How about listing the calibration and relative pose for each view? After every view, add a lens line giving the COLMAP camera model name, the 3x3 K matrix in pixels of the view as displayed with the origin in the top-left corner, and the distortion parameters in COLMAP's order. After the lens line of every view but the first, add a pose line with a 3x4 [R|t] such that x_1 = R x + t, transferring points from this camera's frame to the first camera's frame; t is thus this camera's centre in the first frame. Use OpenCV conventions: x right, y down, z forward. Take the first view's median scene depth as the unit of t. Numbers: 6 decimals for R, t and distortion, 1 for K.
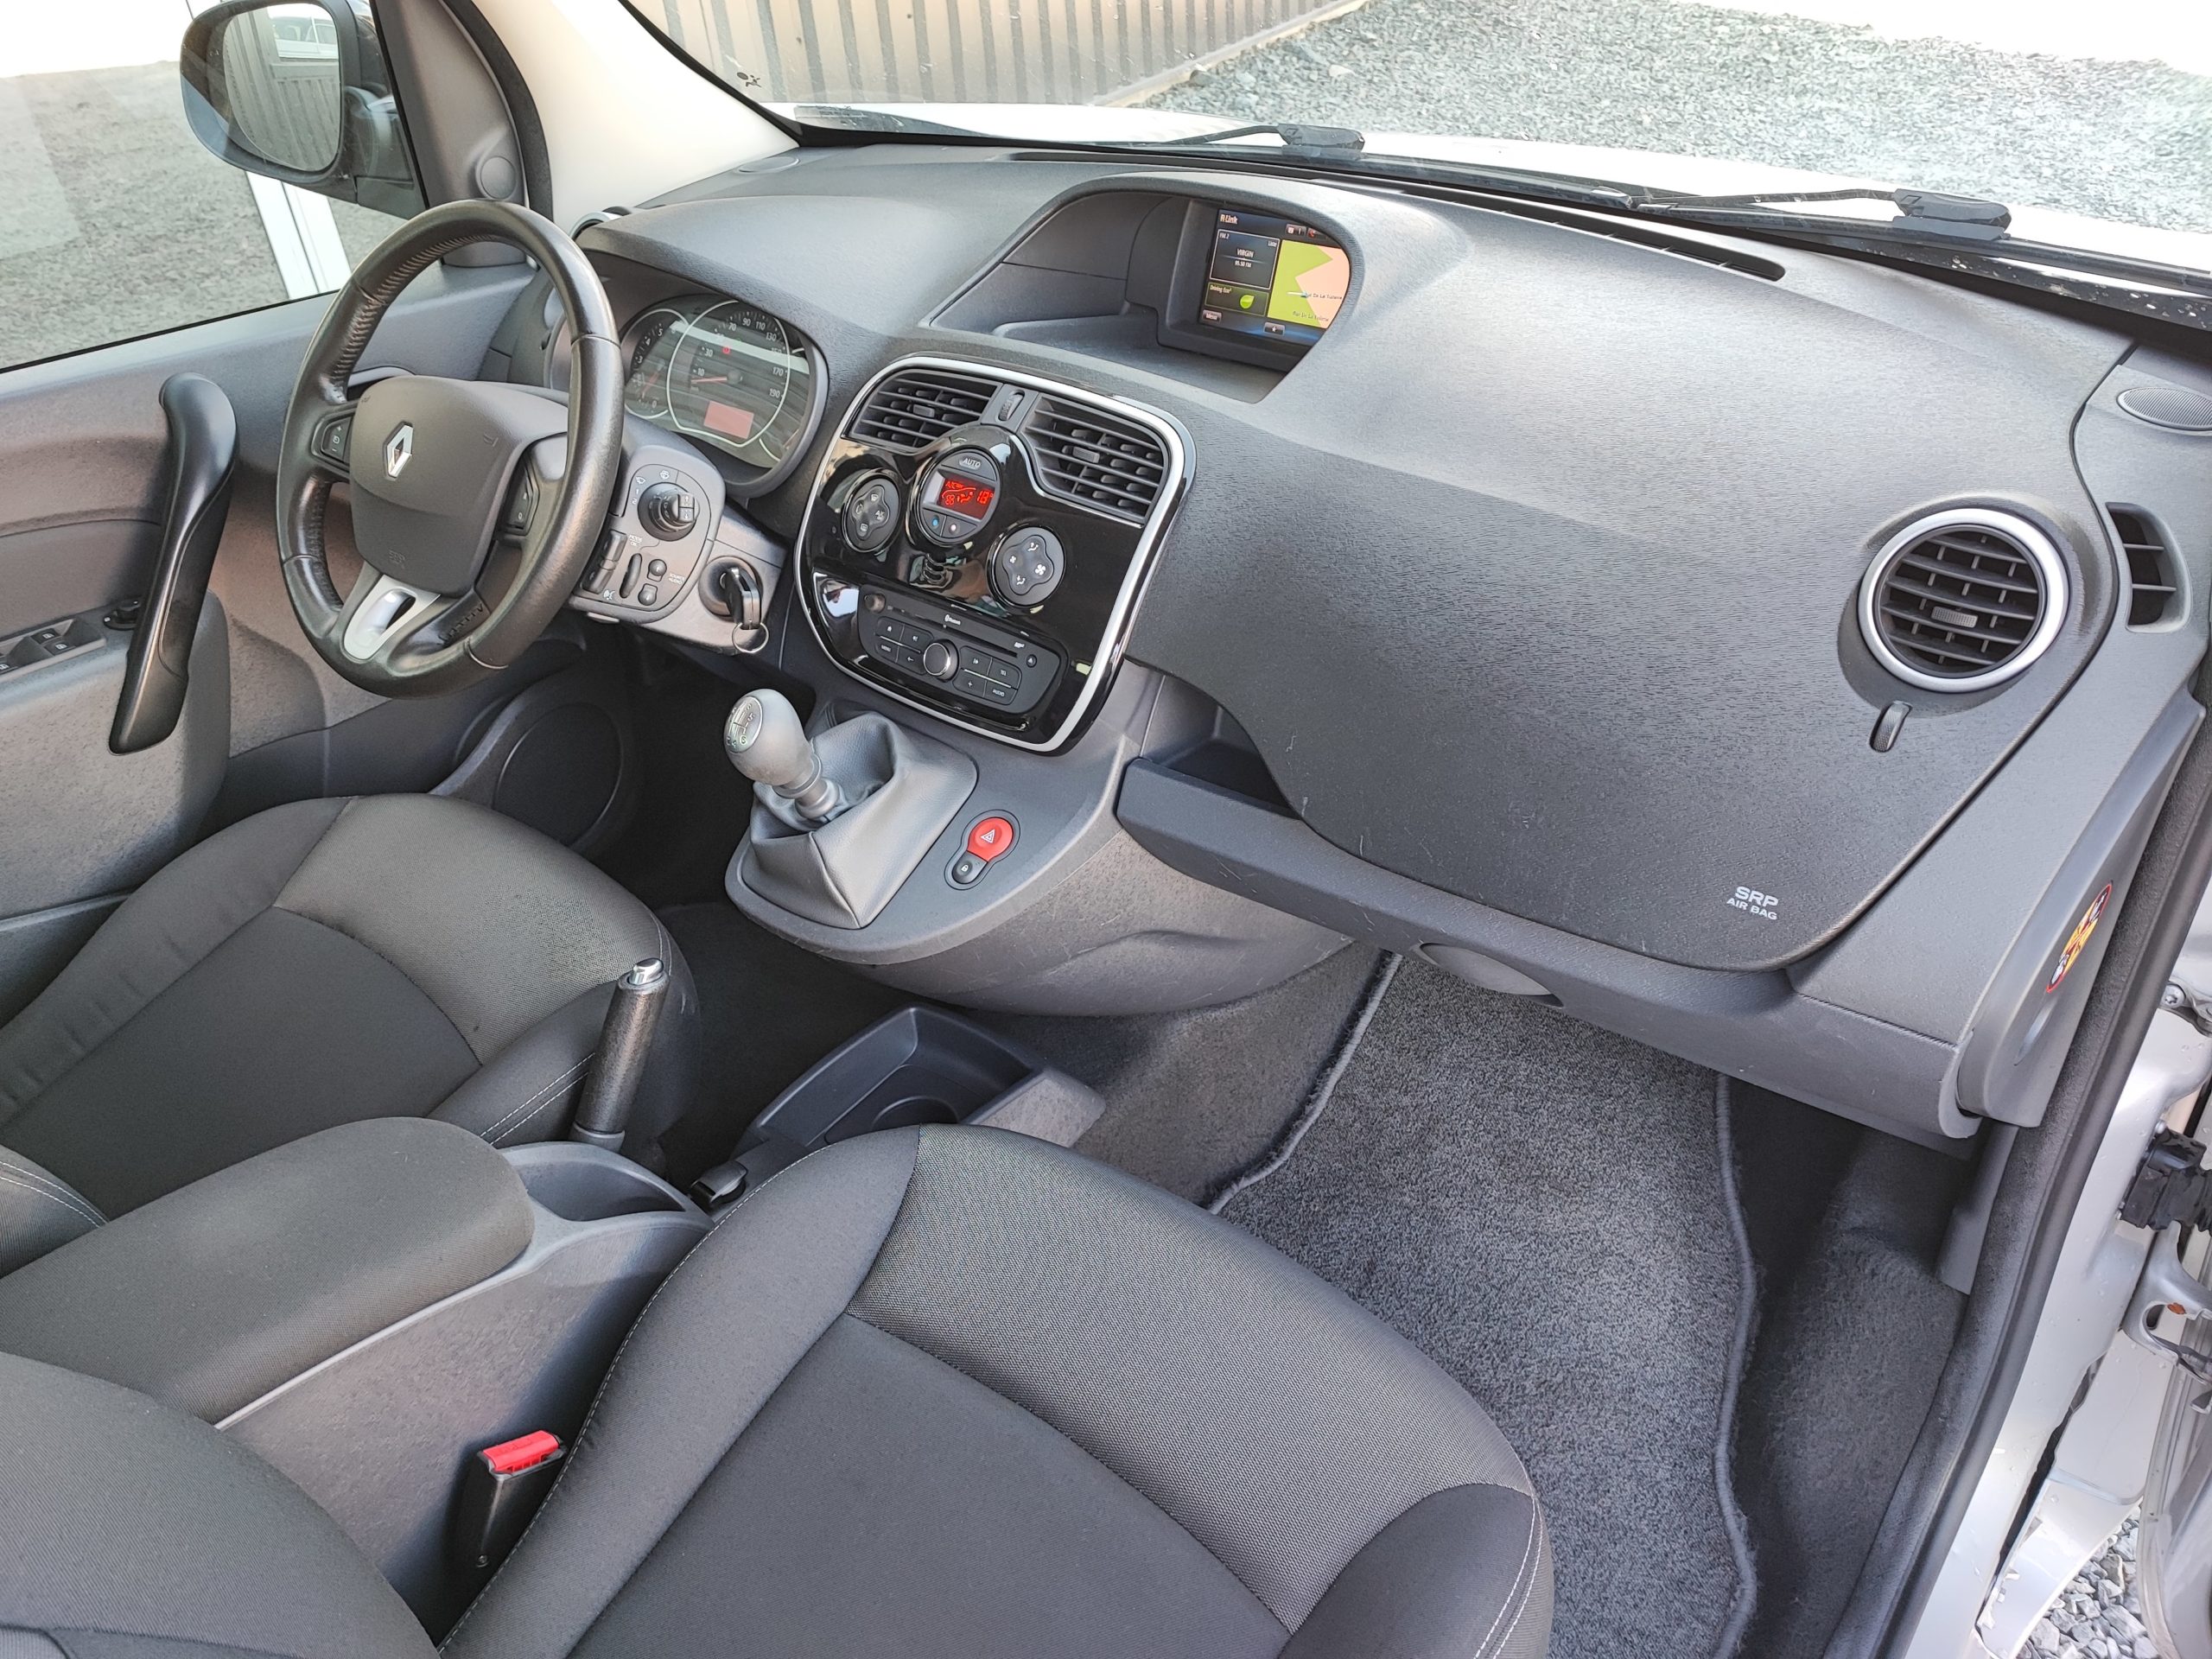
lens RADIAL K [[1617.4, 0, 1106.0], [0, 1617.4, 829.5], [0, 0, 1]] dist [0.067200, -0.058529]
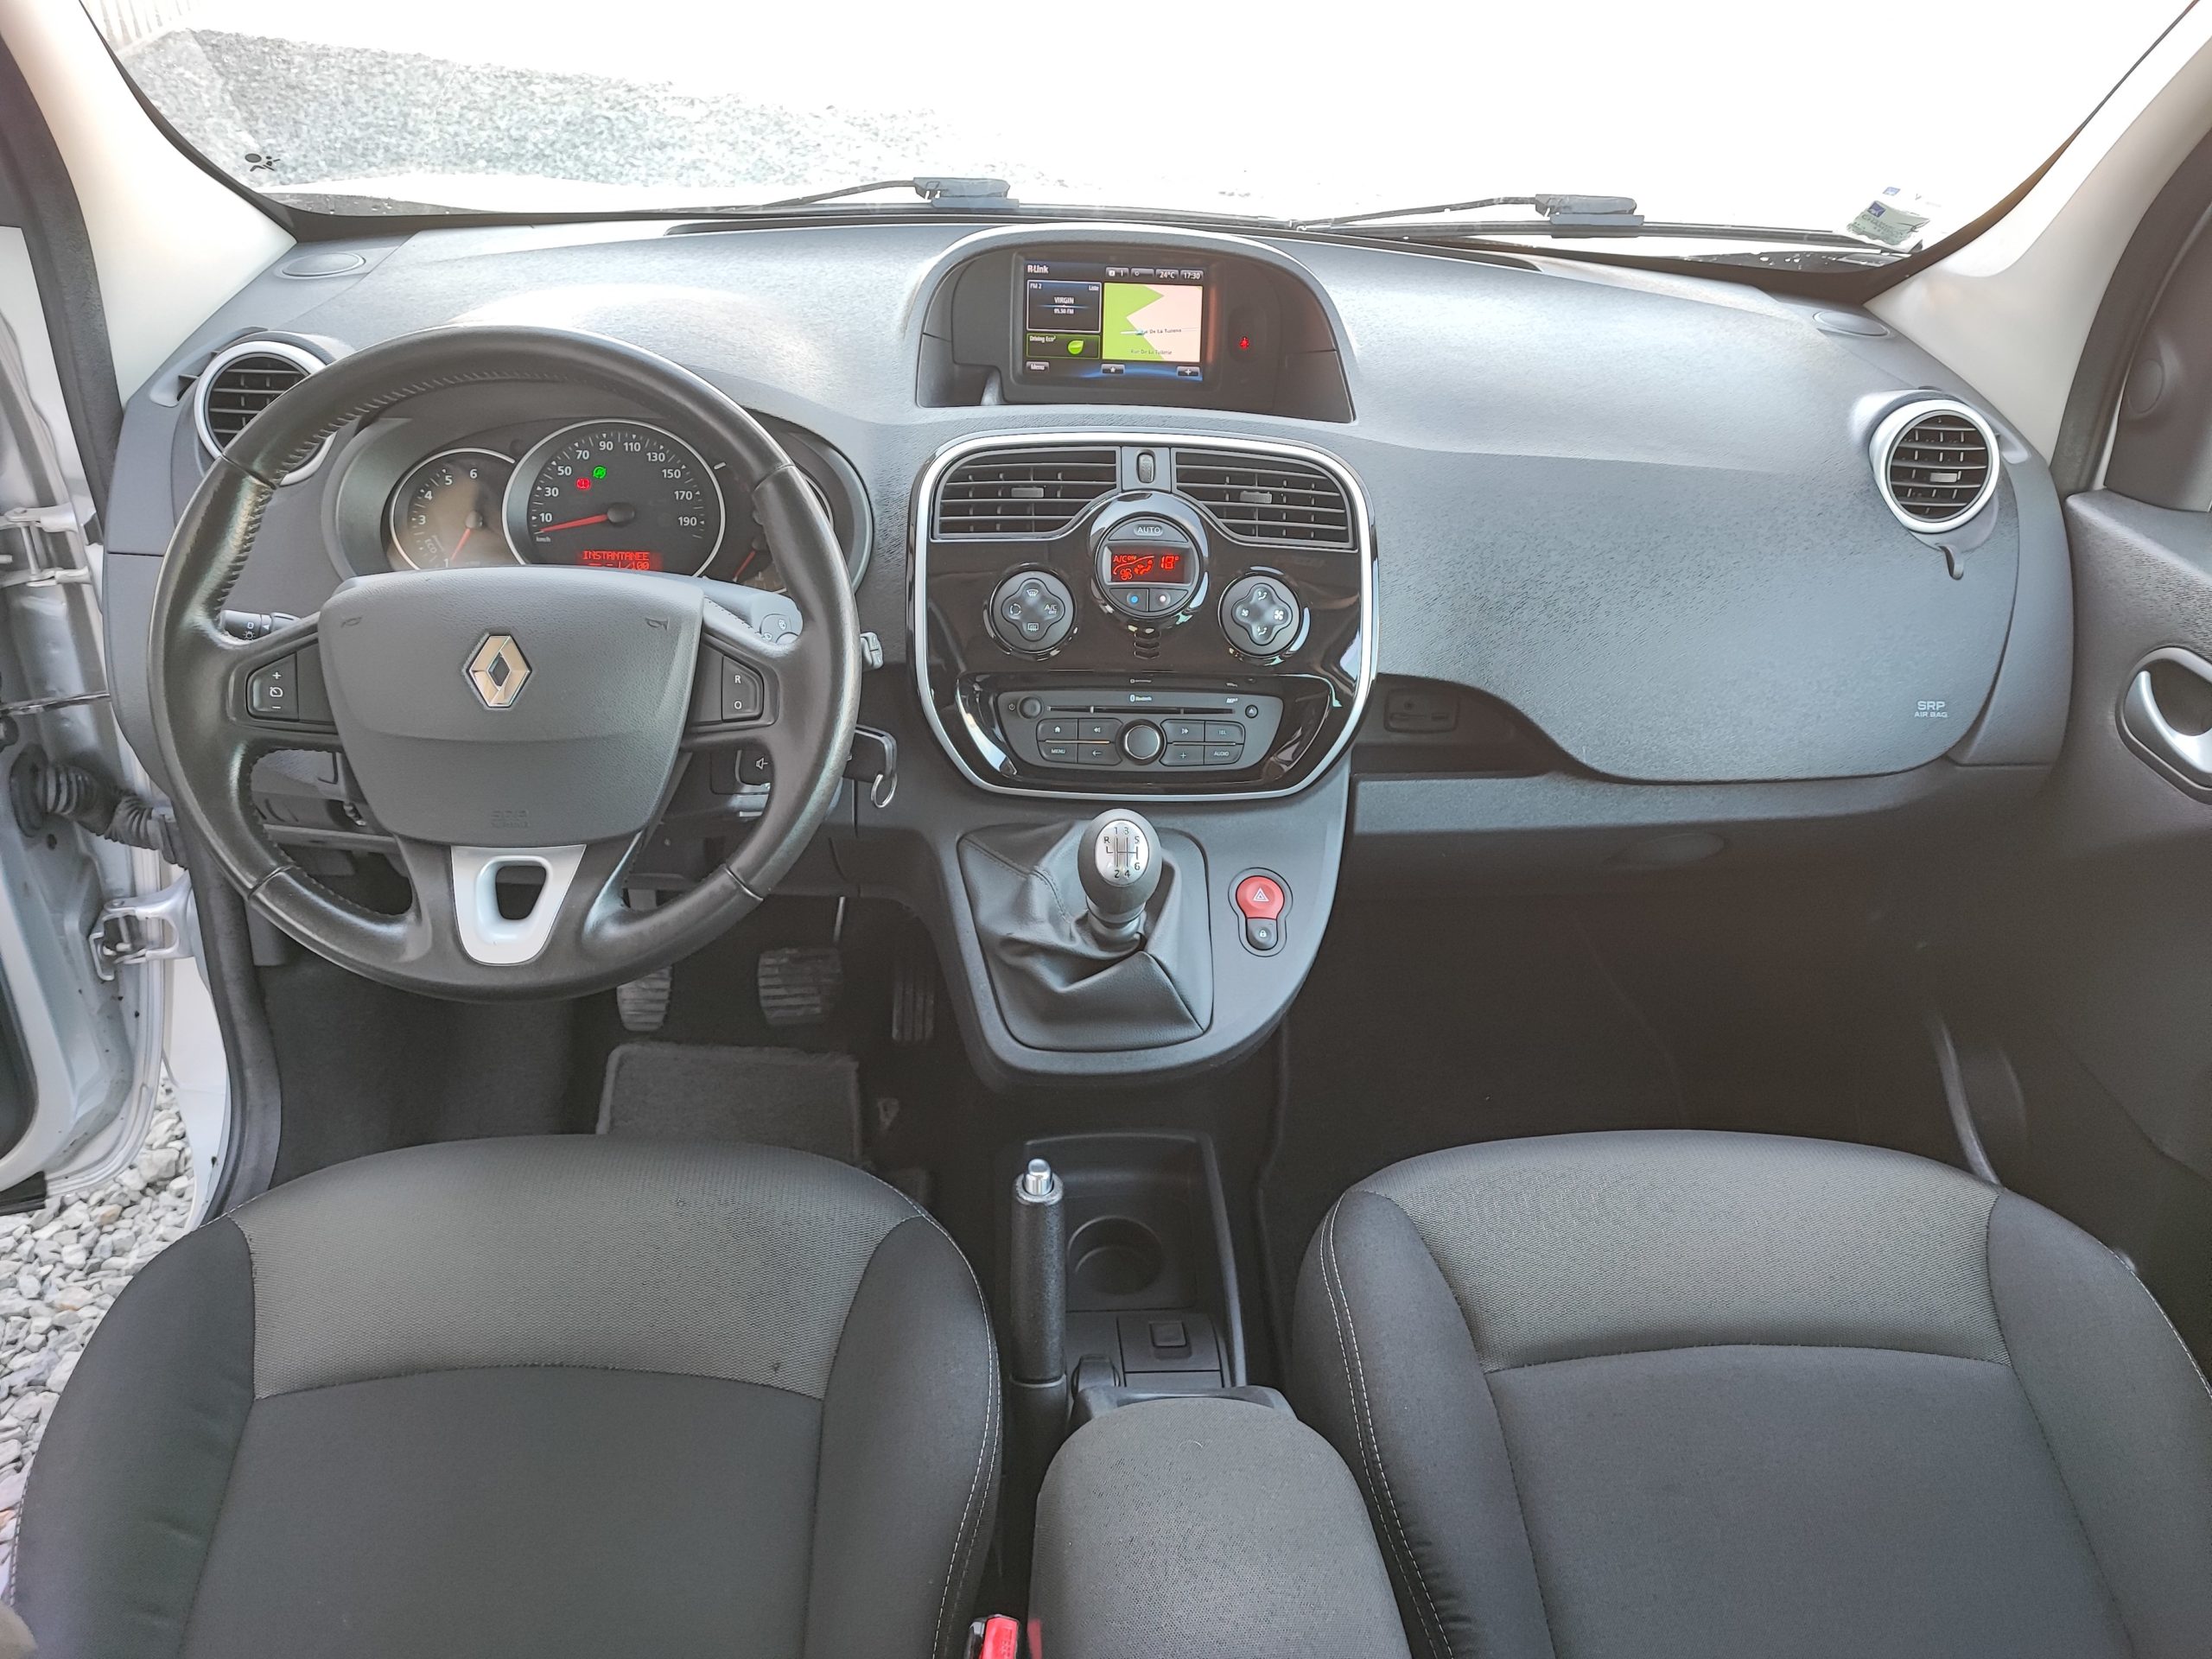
lens RADIAL K [[1617.4, 0, 1106.0], [0, 1617.4, 829.5], [0, 0, 1]] dist [0.067200, -0.058529]
pose [[0.737255, -0.299915, 0.605397, -0.705986], [0.317234, 0.944818, 0.081736, -0.140634], [-0.596504, 0.131792, 0.791716, 0.275354]]
